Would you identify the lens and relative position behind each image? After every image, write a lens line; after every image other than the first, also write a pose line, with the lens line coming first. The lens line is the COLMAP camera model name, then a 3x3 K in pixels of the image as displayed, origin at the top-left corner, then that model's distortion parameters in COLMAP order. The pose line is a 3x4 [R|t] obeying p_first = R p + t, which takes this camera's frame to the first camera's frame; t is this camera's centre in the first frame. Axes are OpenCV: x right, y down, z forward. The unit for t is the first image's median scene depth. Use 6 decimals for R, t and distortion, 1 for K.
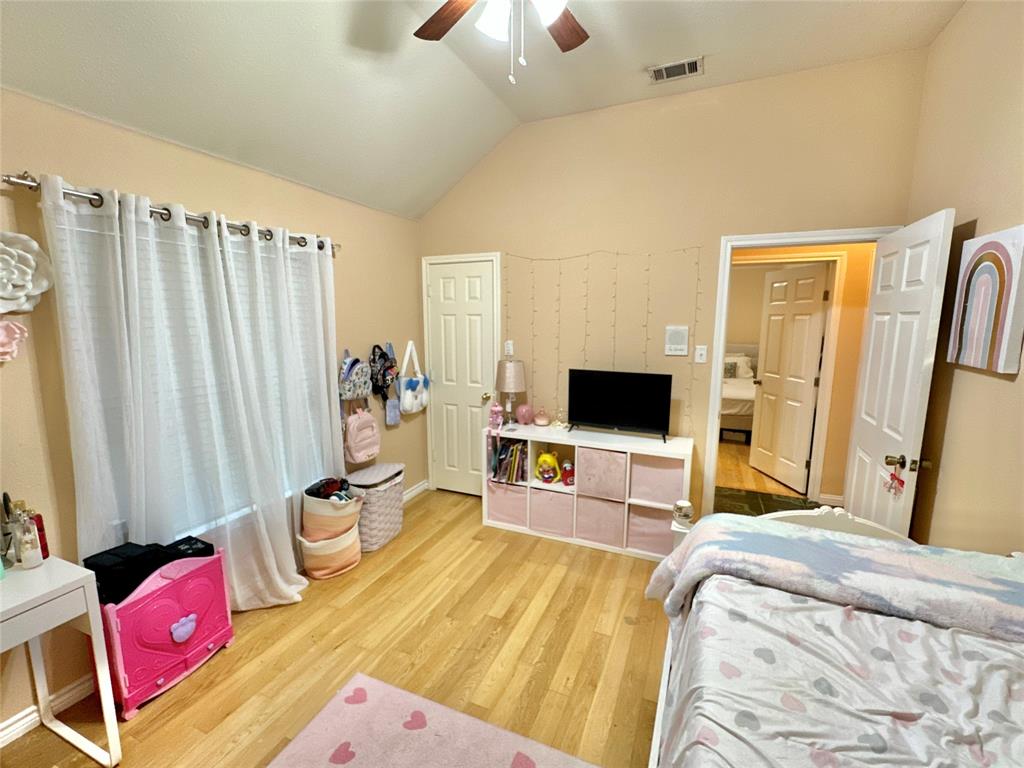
lens RADIAL K [[454.5, 0, 509.6], [0, 454.5, 382.2], [0, 0, 1]] dist [-0.002352, -0.000910]
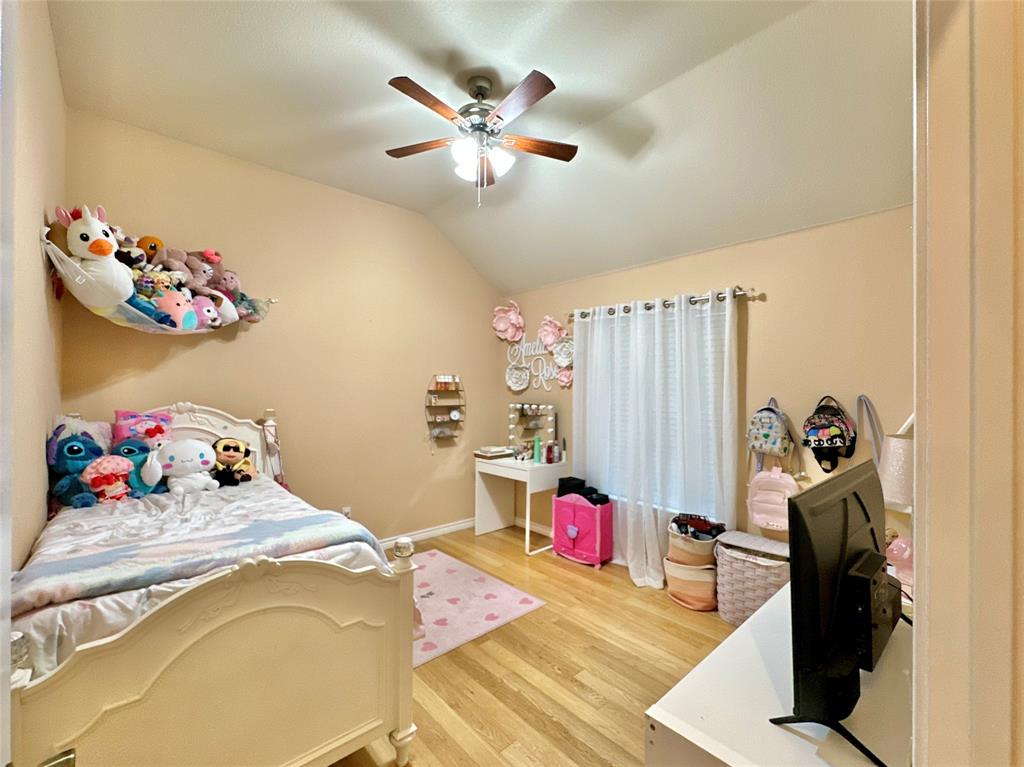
lens RADIAL K [[454.5, 0, 506.8], [0, 454.5, 385.6], [0, 0, 1]] dist [-0.002352, -0.000910]
pose [[-0.432813, -0.001464, -0.901482, 1.042806], [-0.134316, 0.988941, 0.062881, -0.125773], [0.891421, 0.148299, -0.428224, 1.417197]]
